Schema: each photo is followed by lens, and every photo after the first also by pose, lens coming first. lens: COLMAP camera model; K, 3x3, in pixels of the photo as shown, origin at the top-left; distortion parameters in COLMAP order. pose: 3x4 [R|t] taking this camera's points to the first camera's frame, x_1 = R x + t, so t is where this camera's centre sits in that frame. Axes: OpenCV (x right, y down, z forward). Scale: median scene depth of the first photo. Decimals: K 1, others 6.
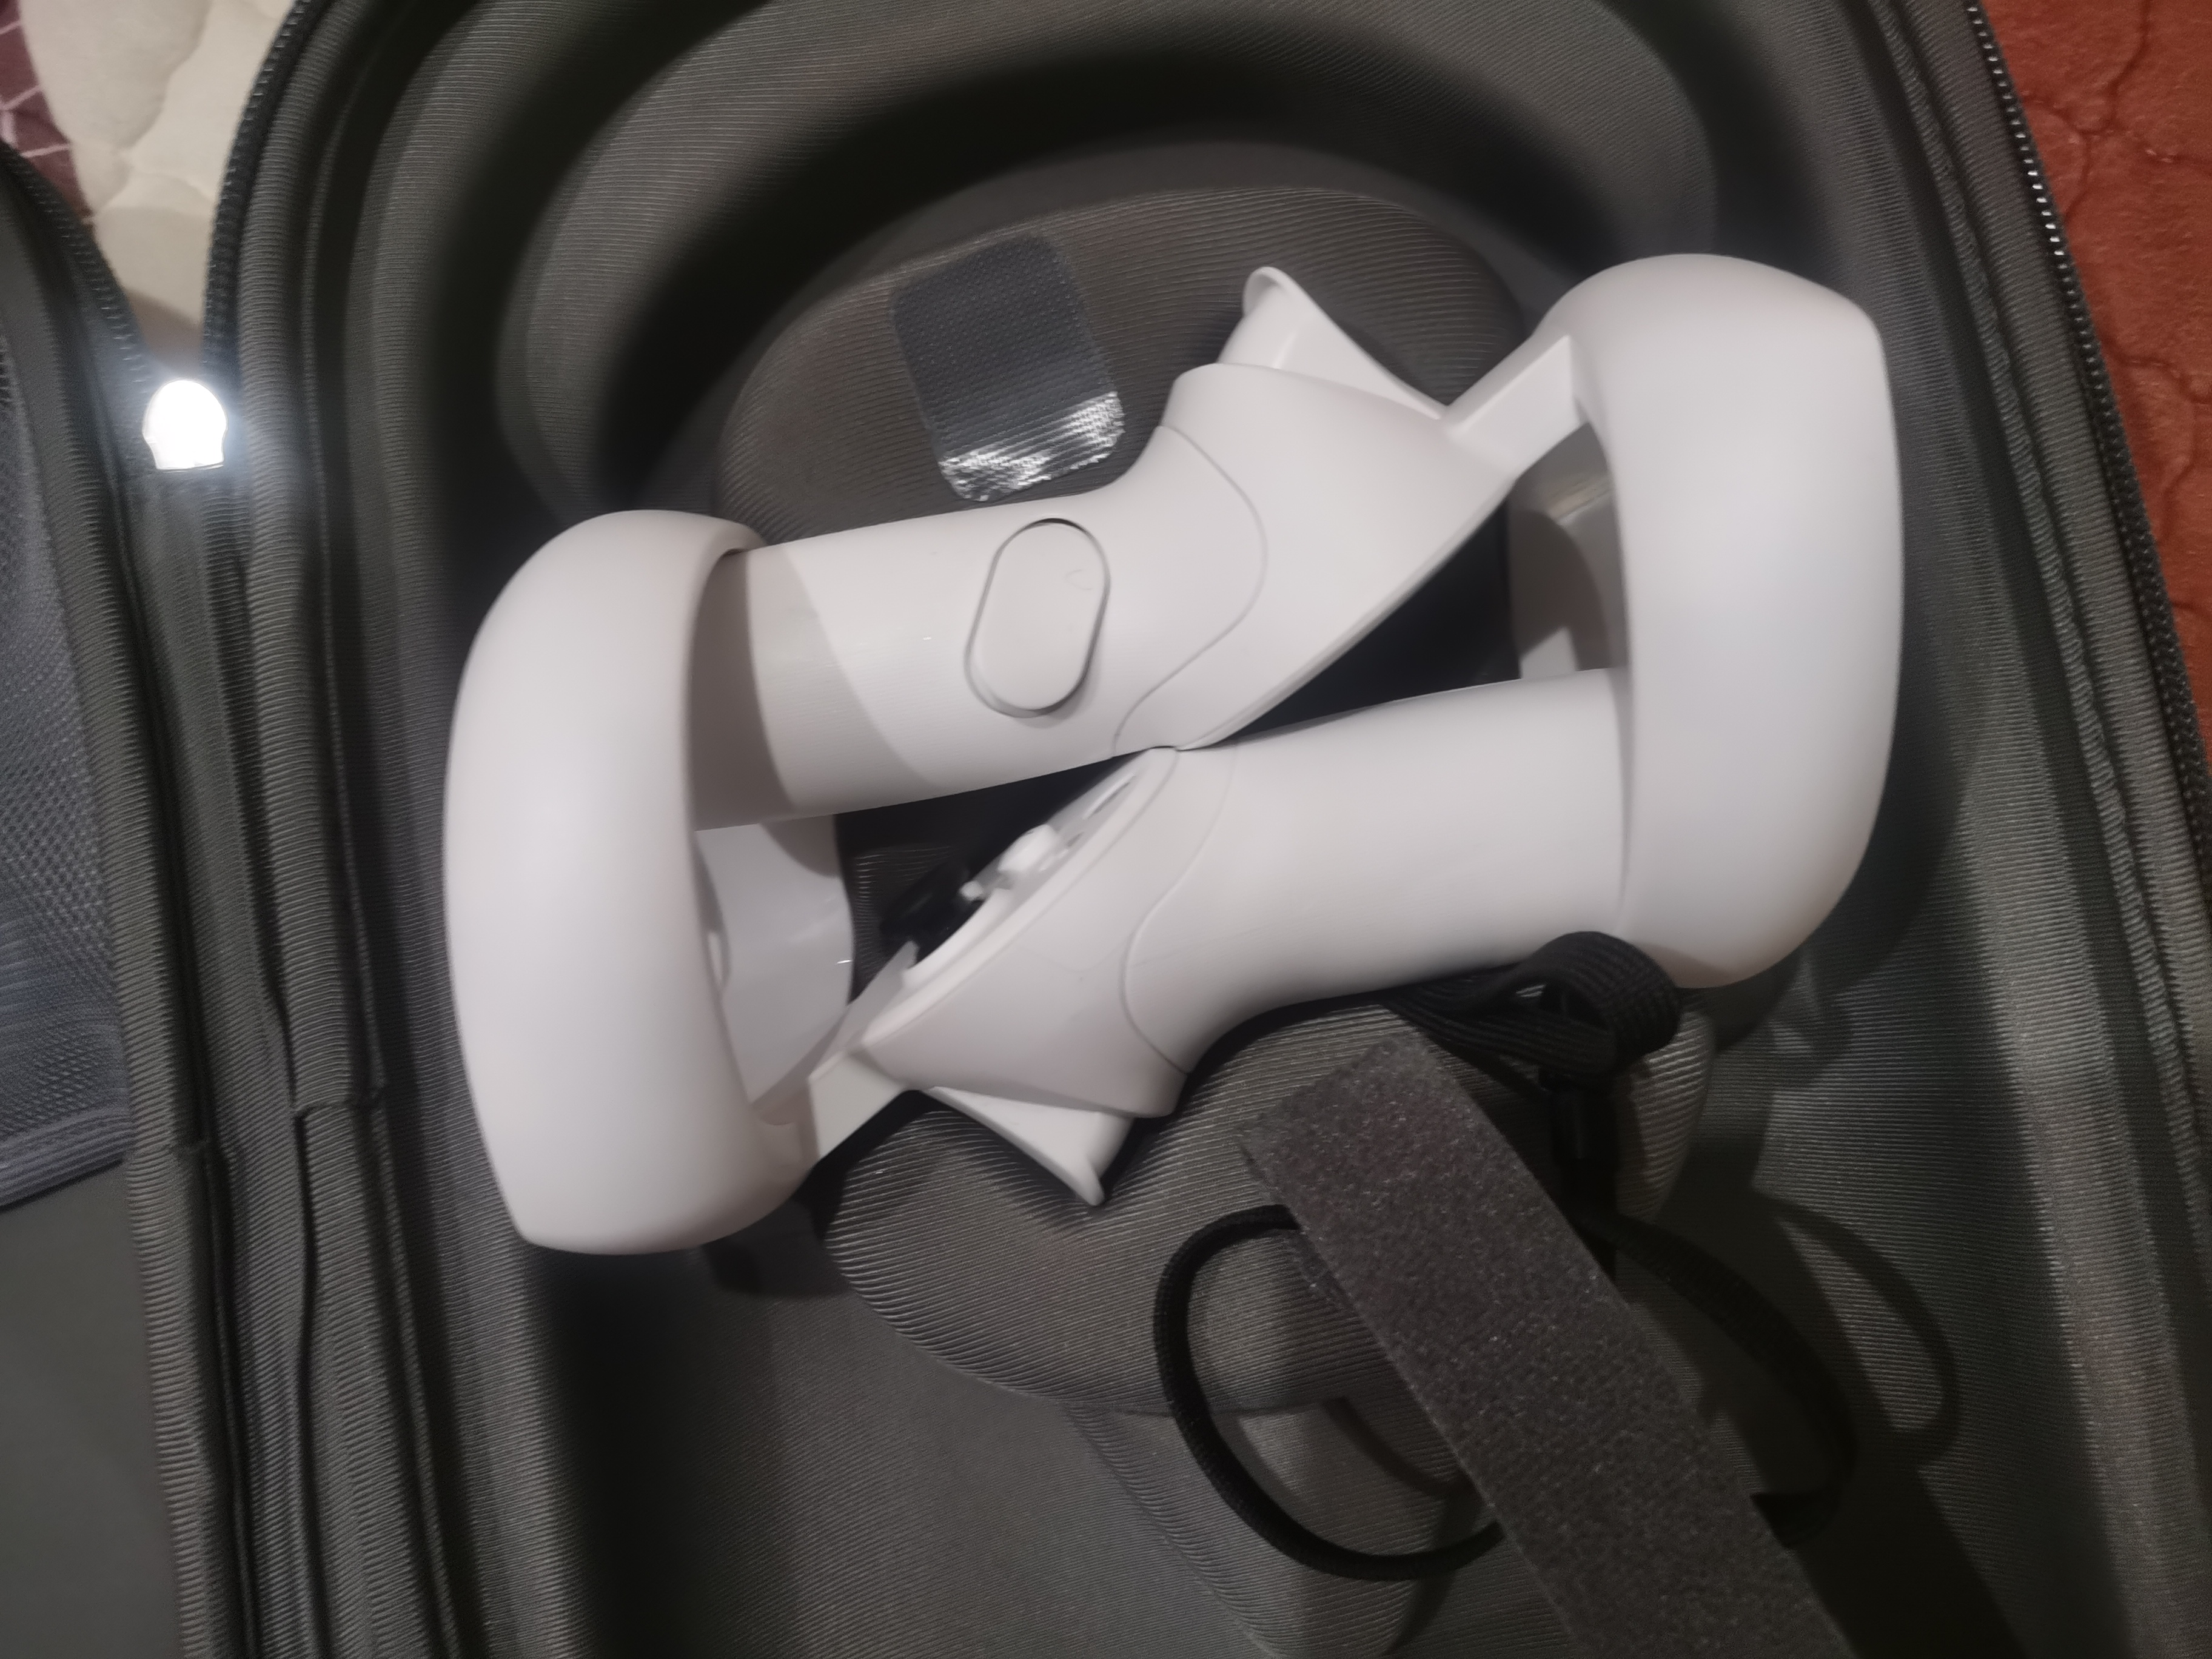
lens RADIAL K [[1738.6, 0, 1163.0], [0, 1738.6, 795.3], [0, 0, 1]] dist [0.001104, -0.024676]
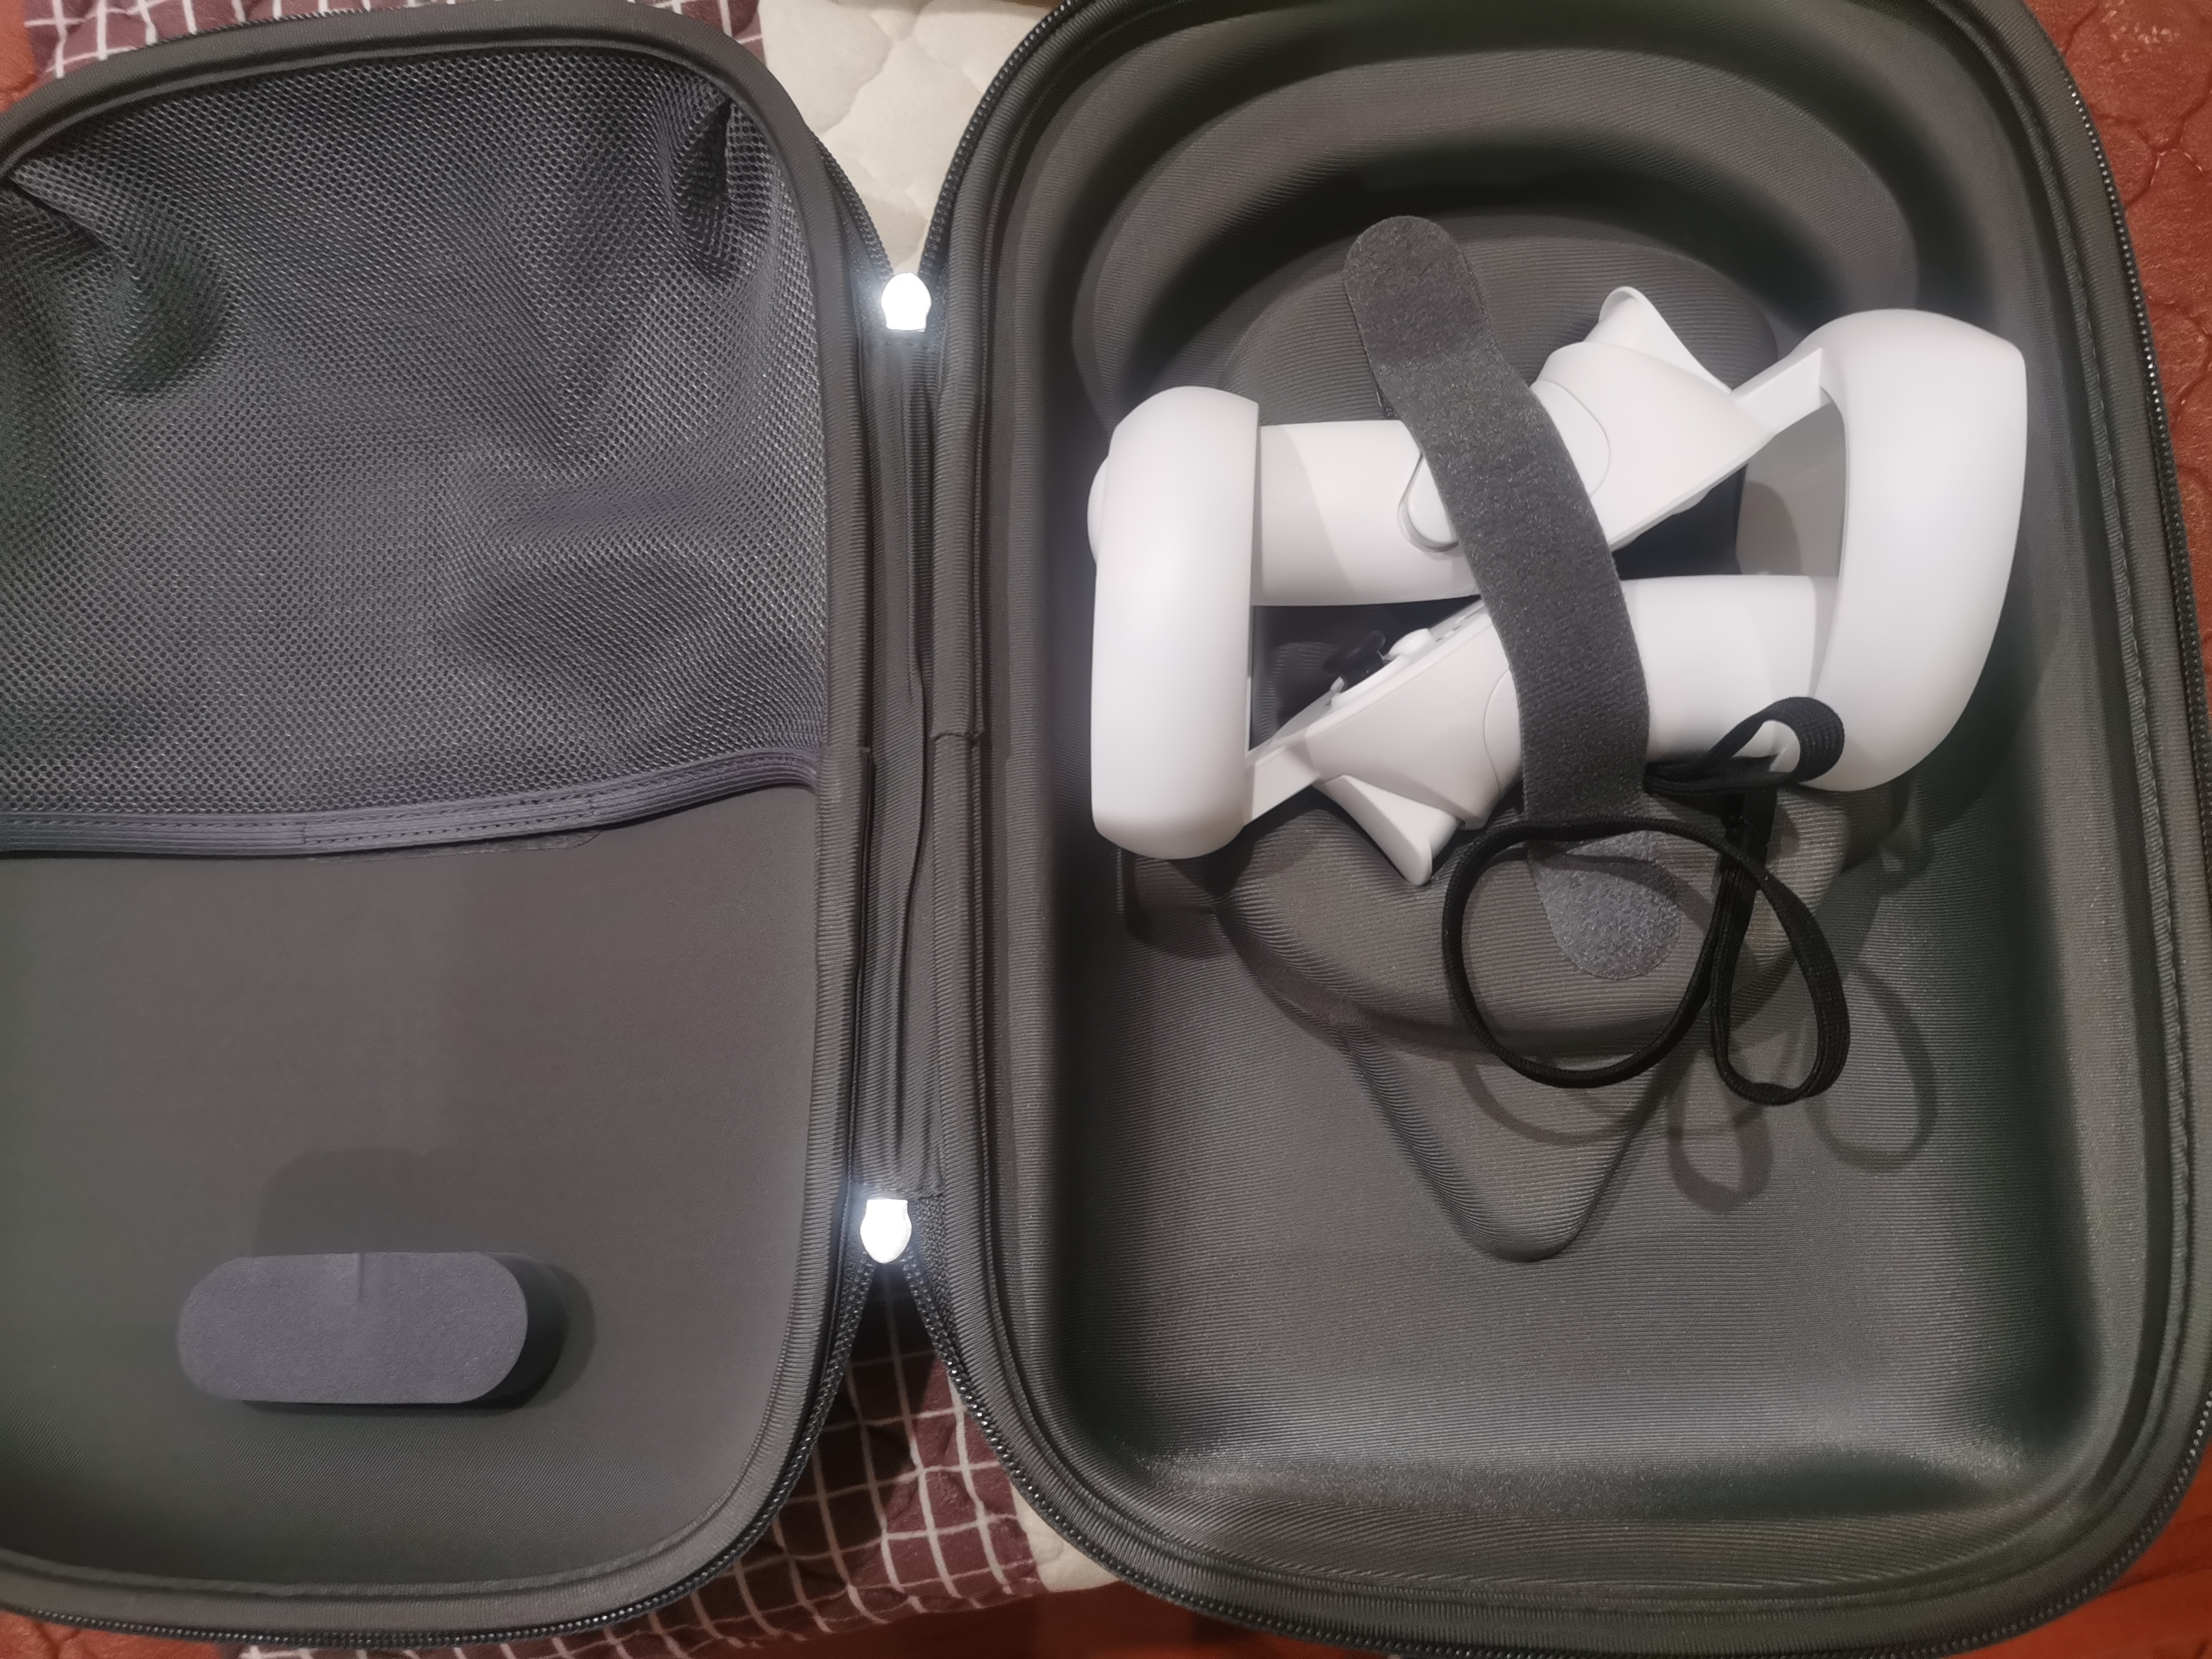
lens RADIAL K [[1738.6, 0, 1103.8], [0, 1738.6, 830.8], [0, 0, 1]] dist [0.001104, -0.024676]
pose [[0.988119, 0.141733, -0.059436, -0.238888], [-0.144281, 0.988687, -0.041006, 0.307756], [0.052952, 0.049094, 0.997390, -0.549697]]
